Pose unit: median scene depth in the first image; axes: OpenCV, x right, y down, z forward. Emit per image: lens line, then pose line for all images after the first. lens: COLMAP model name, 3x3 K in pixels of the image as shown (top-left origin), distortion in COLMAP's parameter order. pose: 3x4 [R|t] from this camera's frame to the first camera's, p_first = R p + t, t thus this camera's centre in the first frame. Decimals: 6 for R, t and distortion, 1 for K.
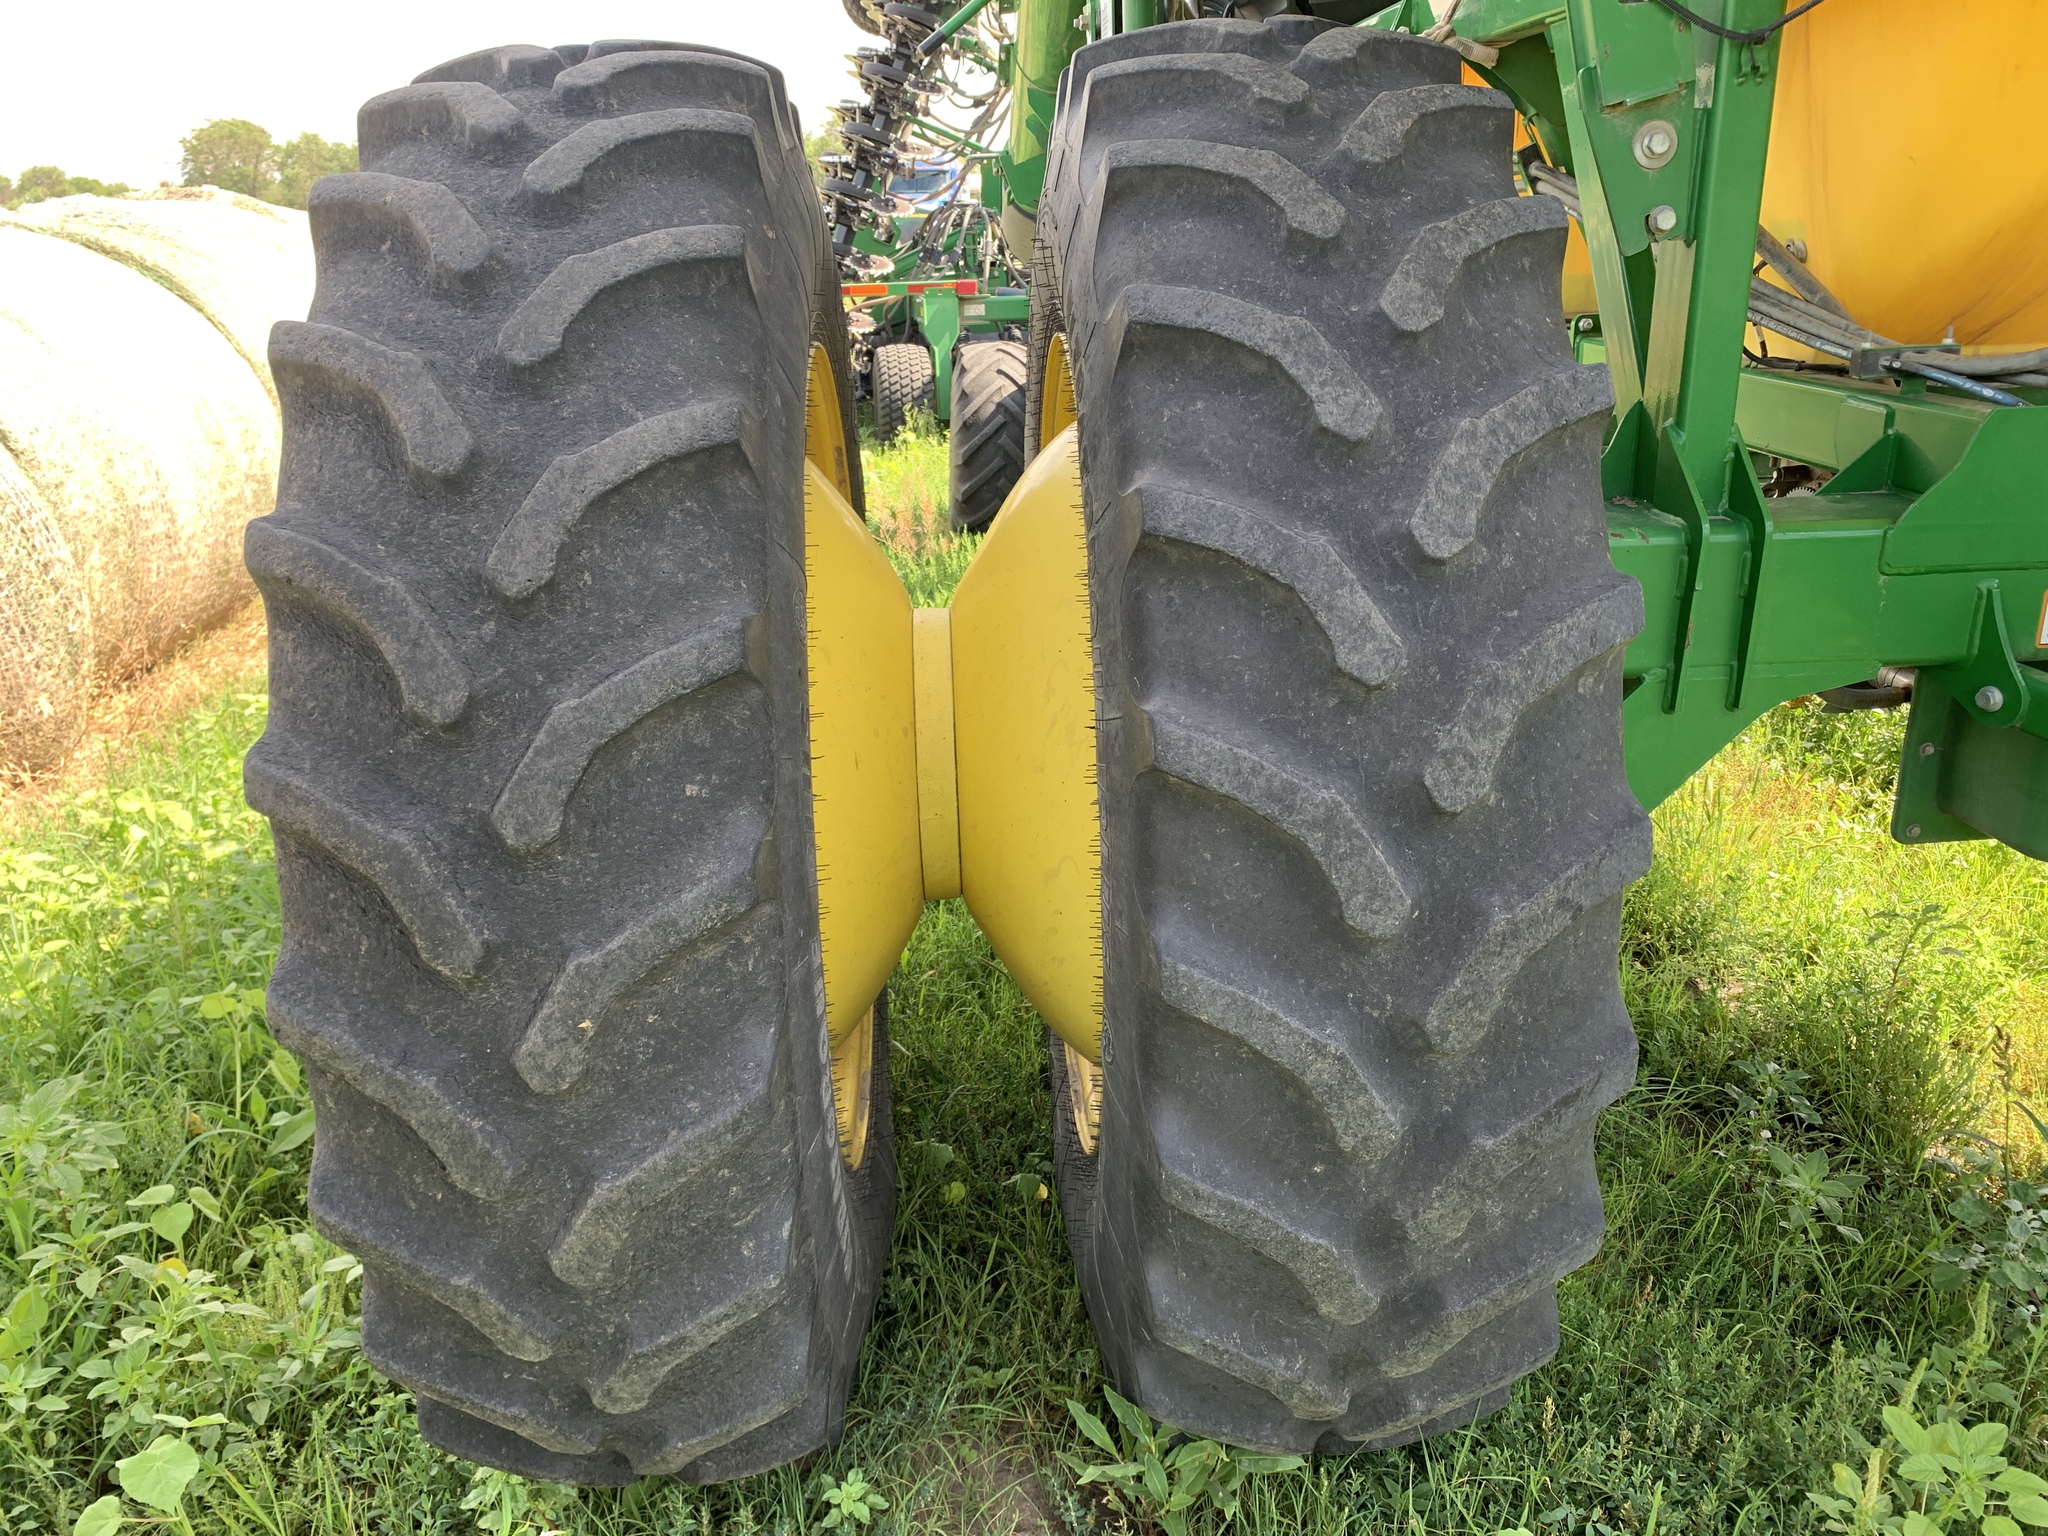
lens RADIAL K [[1547.1, 0, 981.8], [0, 1547.1, 764.5], [0, 0, 1]] dist [0.040123, -0.046361]
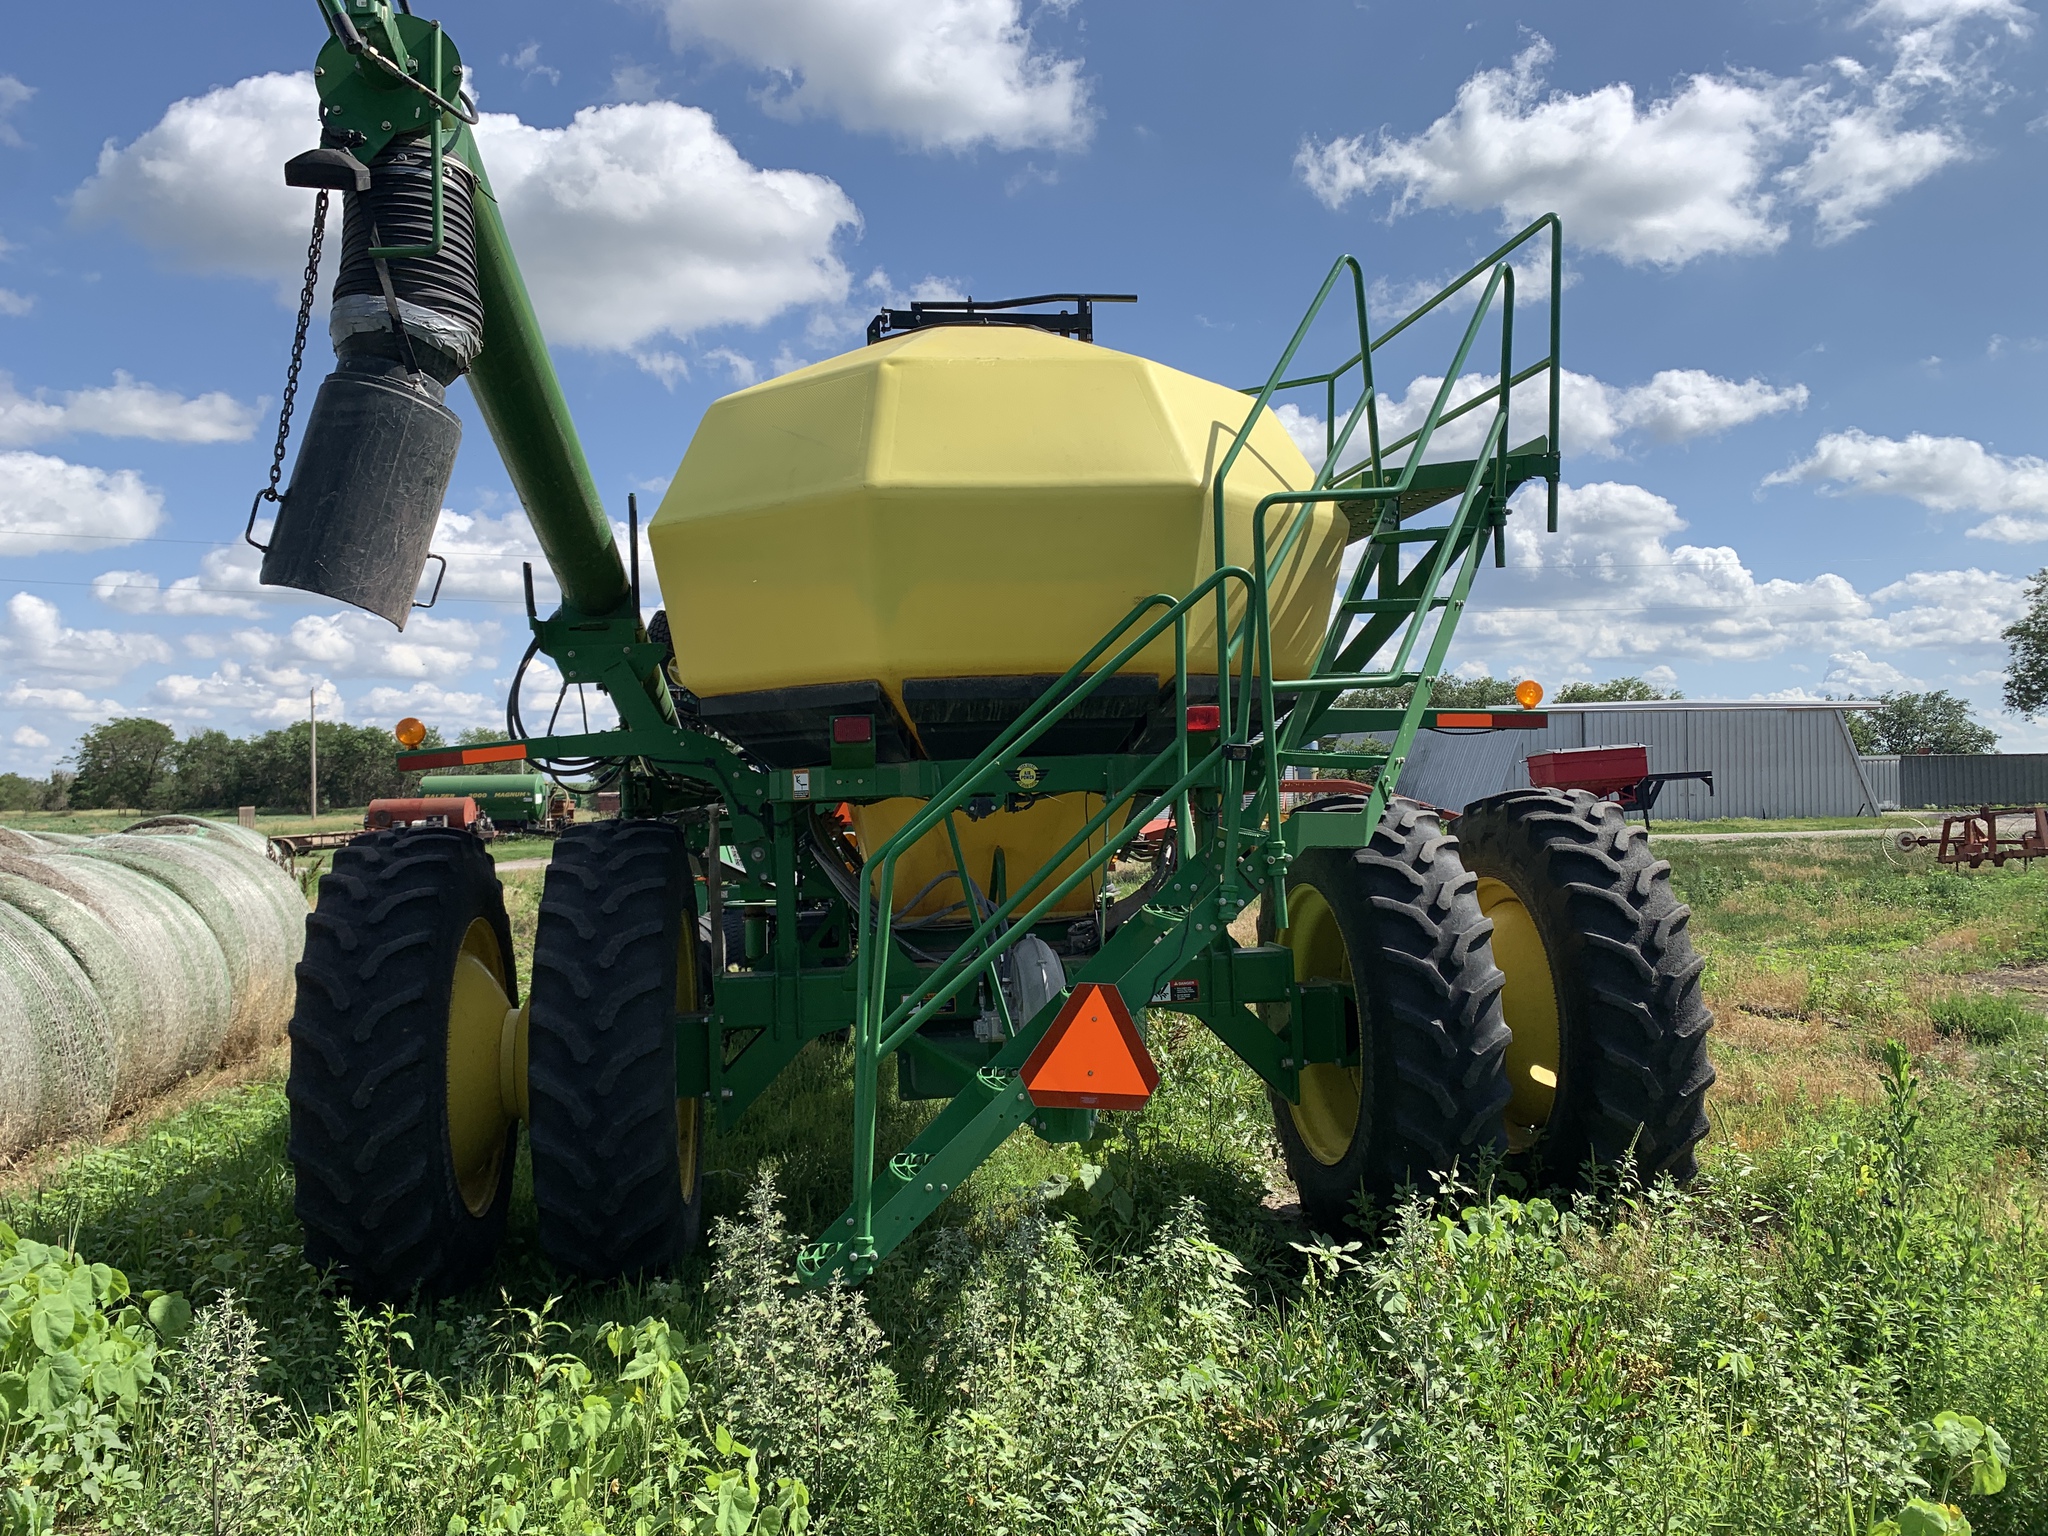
lens RADIAL K [[1547.1, 0, 981.8], [0, 1547.1, 764.5], [0, 0, 1]] dist [0.040123, -0.046361]
pose [[0.996800, 0.000348, 0.079938, 0.840999], [0.027975, 0.935239, -0.352909, 0.727191], [-0.074884, 0.354016, 0.932237, -2.663761]]
